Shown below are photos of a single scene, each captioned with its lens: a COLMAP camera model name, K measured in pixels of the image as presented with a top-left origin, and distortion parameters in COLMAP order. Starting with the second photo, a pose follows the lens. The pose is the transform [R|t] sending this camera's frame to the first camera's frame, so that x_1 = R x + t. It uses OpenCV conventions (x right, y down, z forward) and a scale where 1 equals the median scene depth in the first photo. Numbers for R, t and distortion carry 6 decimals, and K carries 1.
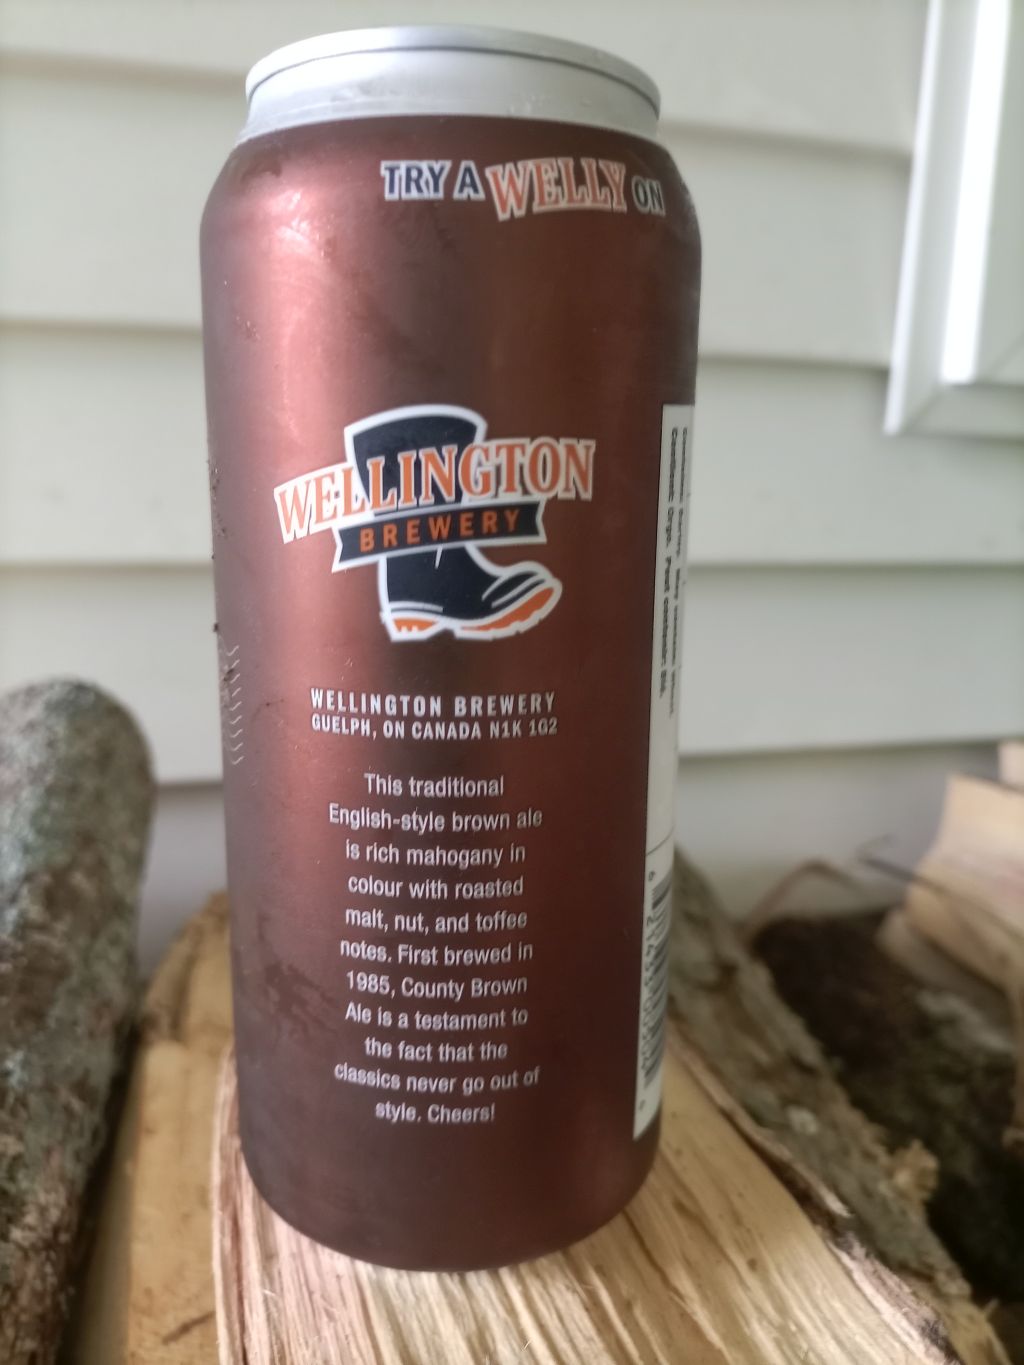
lens RADIAL K [[1122.9, 0, 518.3], [0, 1122.9, 680.4], [0, 0, 1]] dist [-0.035571, 0.000285]
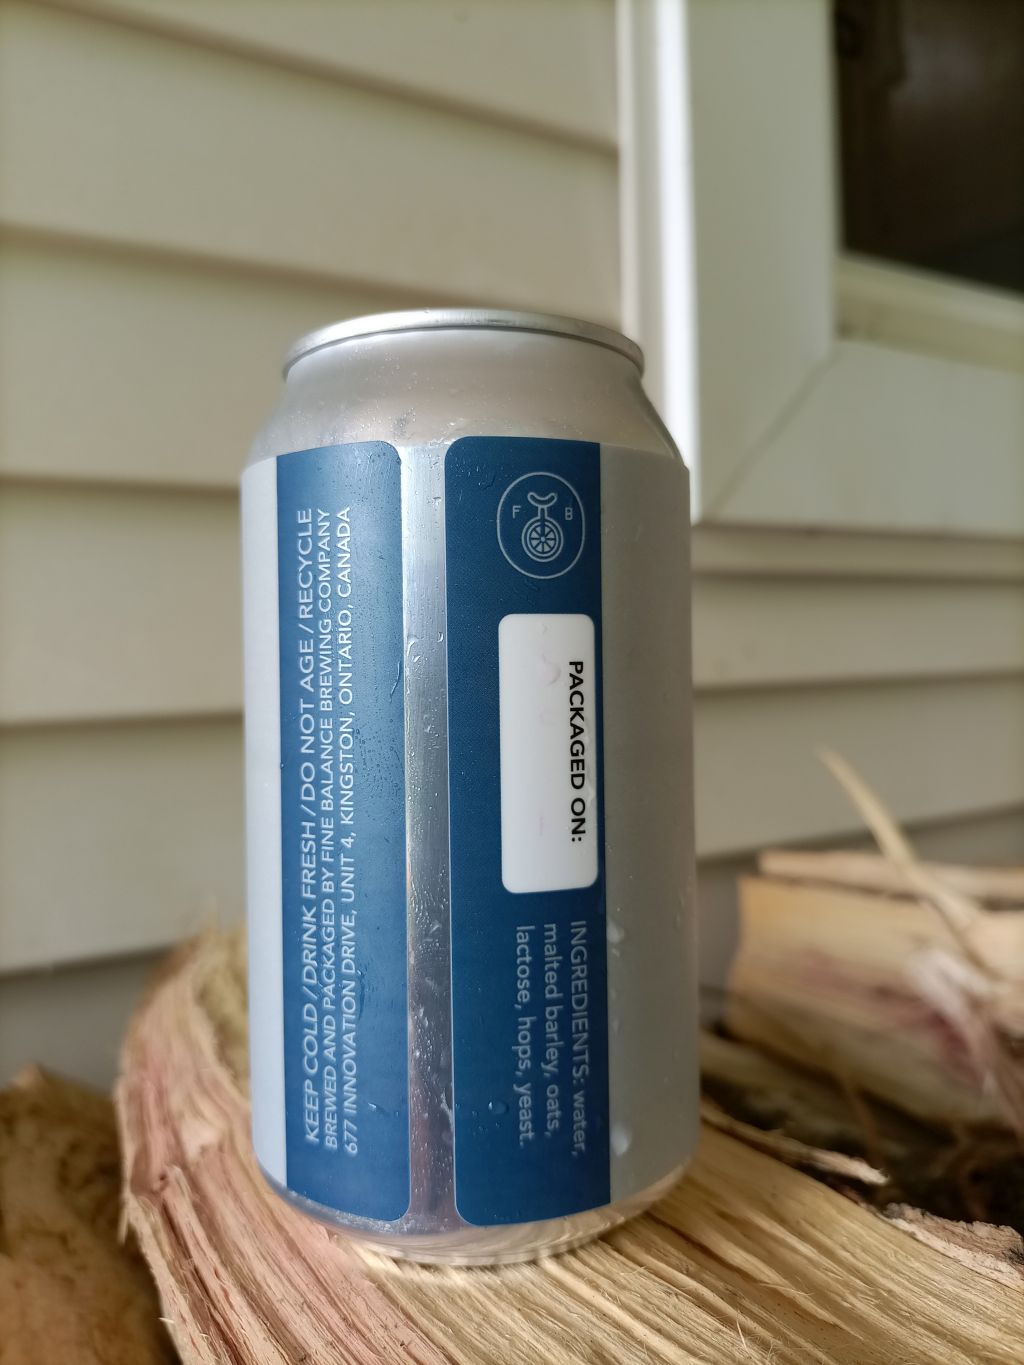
lens RADIAL K [[1122.9, 0, 518.3], [0, 1122.9, 680.4], [0, 0, 1]] dist [-0.035571, 0.000285]
pose [[0.956088, -0.064024, 0.286001, -0.144845], [0.119605, 0.976124, -0.181321, 0.107913], [-0.267564, 0.207566, 0.940918, 0.049576]]
